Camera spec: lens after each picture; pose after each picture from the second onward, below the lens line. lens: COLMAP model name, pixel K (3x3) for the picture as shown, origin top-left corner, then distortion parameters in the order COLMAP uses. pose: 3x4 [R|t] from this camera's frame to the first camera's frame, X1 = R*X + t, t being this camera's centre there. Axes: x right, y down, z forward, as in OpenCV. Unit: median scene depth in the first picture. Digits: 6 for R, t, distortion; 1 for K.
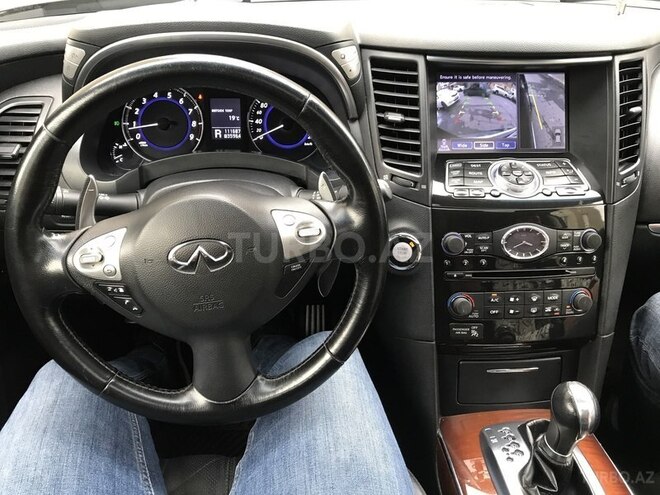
lens RADIAL K [[532.9, 0, 333.4], [0, 532.9, 235.5], [0, 0, 1]] dist [0.010224, -0.000635]
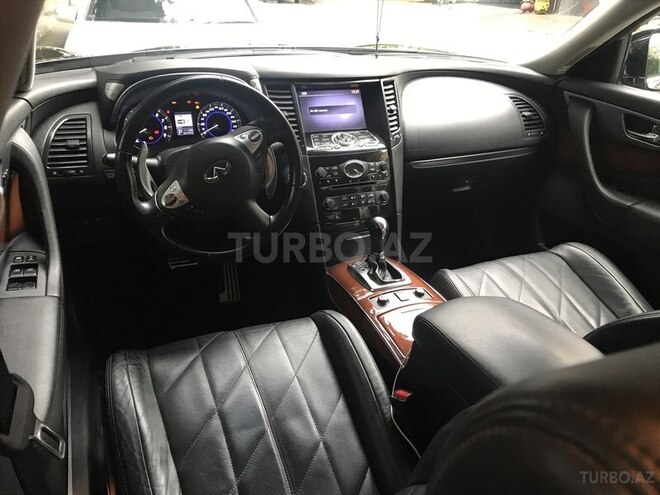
lens RADIAL K [[540.1, 0, 330.0], [0, 540.1, 247.5], [0, 0, 1]] dist [0.019472, -0.003535]
pose [[0.946790, -0.130188, 0.294346, -0.366169], [0.149801, 0.987692, -0.044999, 0.377213], [-0.284865, 0.086698, 0.954639, -0.897643]]
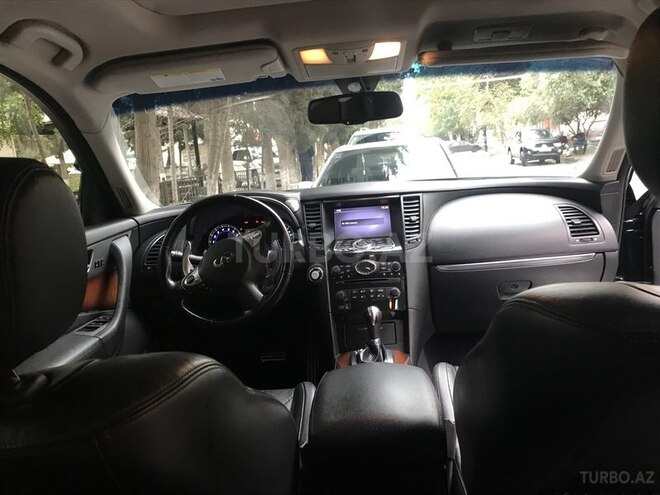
lens RADIAL K [[563.3, 0, 354.3], [0, 563.3, 246.6], [0, 0, 1]] dist [0.082943, -0.000872]
pose [[0.988543, -0.078857, -0.128702, 0.622115], [0.026130, 0.929206, -0.368638, 0.830068], [0.148661, 0.361052, 0.920620, -1.328116]]
